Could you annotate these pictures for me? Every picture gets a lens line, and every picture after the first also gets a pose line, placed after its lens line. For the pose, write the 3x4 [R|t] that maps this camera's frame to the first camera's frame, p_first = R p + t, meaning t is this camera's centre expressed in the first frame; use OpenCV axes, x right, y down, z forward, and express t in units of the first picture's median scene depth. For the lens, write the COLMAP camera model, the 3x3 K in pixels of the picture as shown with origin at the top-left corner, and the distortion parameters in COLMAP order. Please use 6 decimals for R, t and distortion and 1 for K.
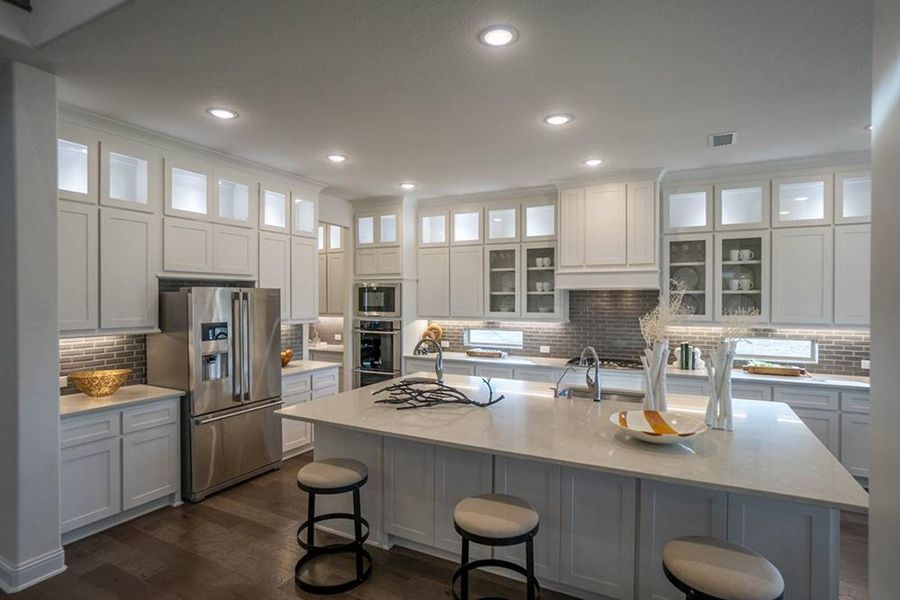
lens RADIAL K [[470.8, 0, 447.3], [0, 470.8, 303.1], [0, 0, 1]] dist [-0.008685, 0.000297]
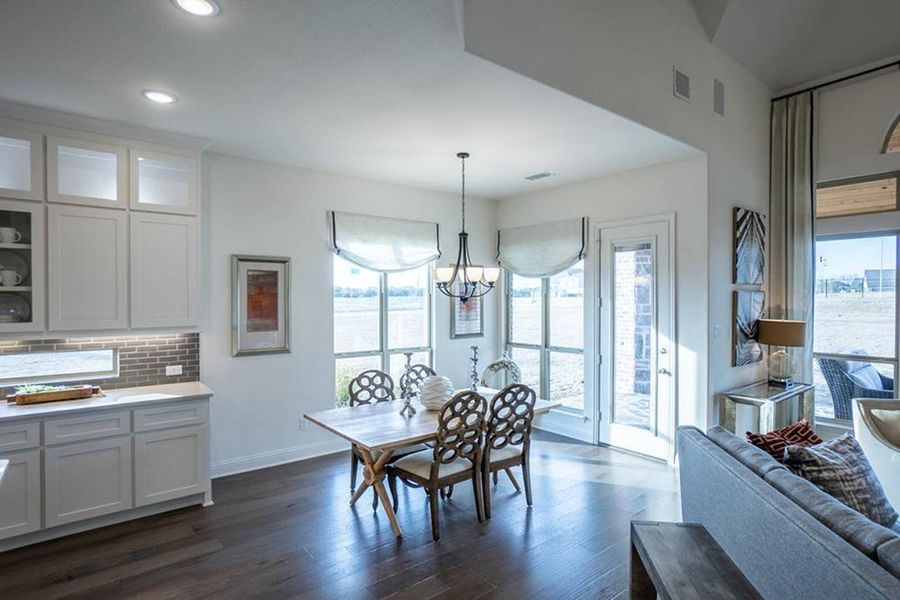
lens RADIAL K [[470.8, 0, 450.4], [0, 470.8, 300.4], [0, 0, 1]] dist [-0.008685, 0.000297]
pose [[0.408239, -0.006542, 0.912852, 0.277992], [0.013009, 0.999914, 0.001348, 0.000866], [-0.912783, 0.011324, 0.408289, 0.126484]]
